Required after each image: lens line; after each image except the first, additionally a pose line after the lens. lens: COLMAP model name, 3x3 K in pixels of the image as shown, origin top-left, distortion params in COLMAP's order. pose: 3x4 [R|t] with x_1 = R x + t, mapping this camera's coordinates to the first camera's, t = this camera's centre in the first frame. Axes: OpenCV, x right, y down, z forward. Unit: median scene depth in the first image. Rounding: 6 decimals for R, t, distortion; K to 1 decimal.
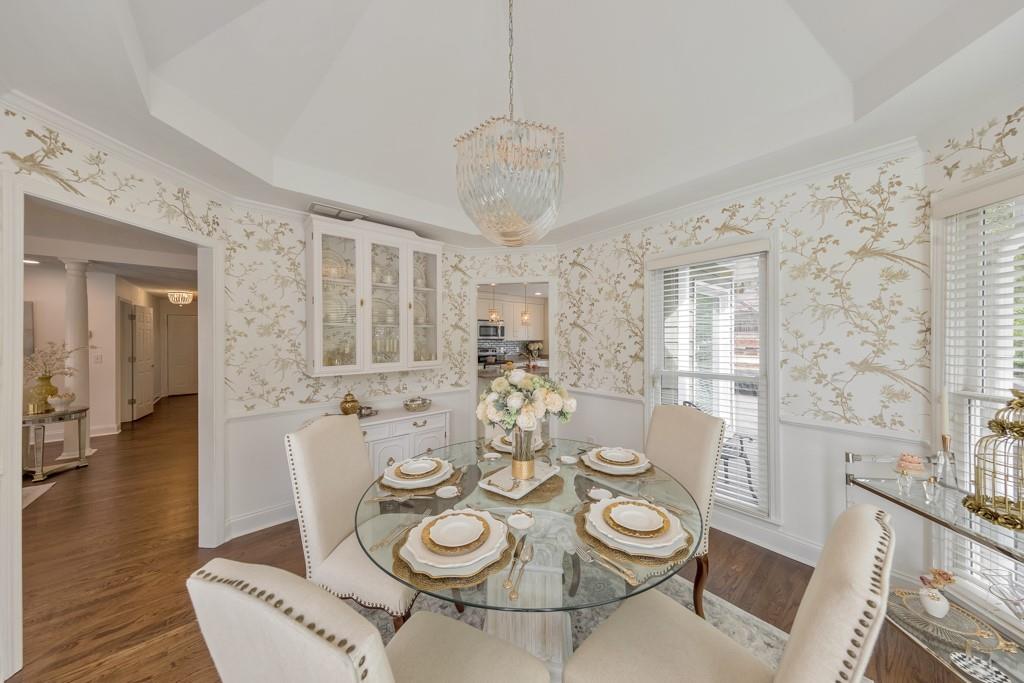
lens RADIAL K [[325.7, 0, 511.9], [0, 325.7, 339.8], [0, 0, 1]] dist [0.001552, 0.000046]
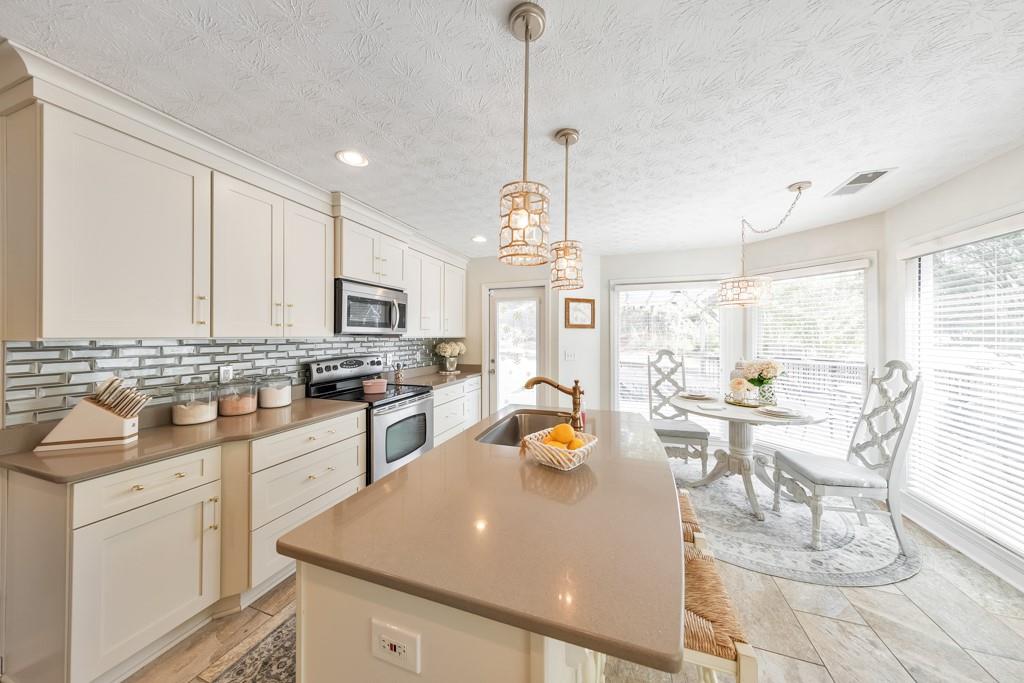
lens RADIAL K [[325.7, 0, 514.7], [0, 325.7, 336.5], [0, 0, 1]] dist [0.001552, 0.000046]
pose [[0.857874, 0.009308, 0.513776, -0.111635], [-0.010021, 0.999949, -0.001383, -0.000343], [-0.513763, -0.003962, 0.857923, 0.548853]]
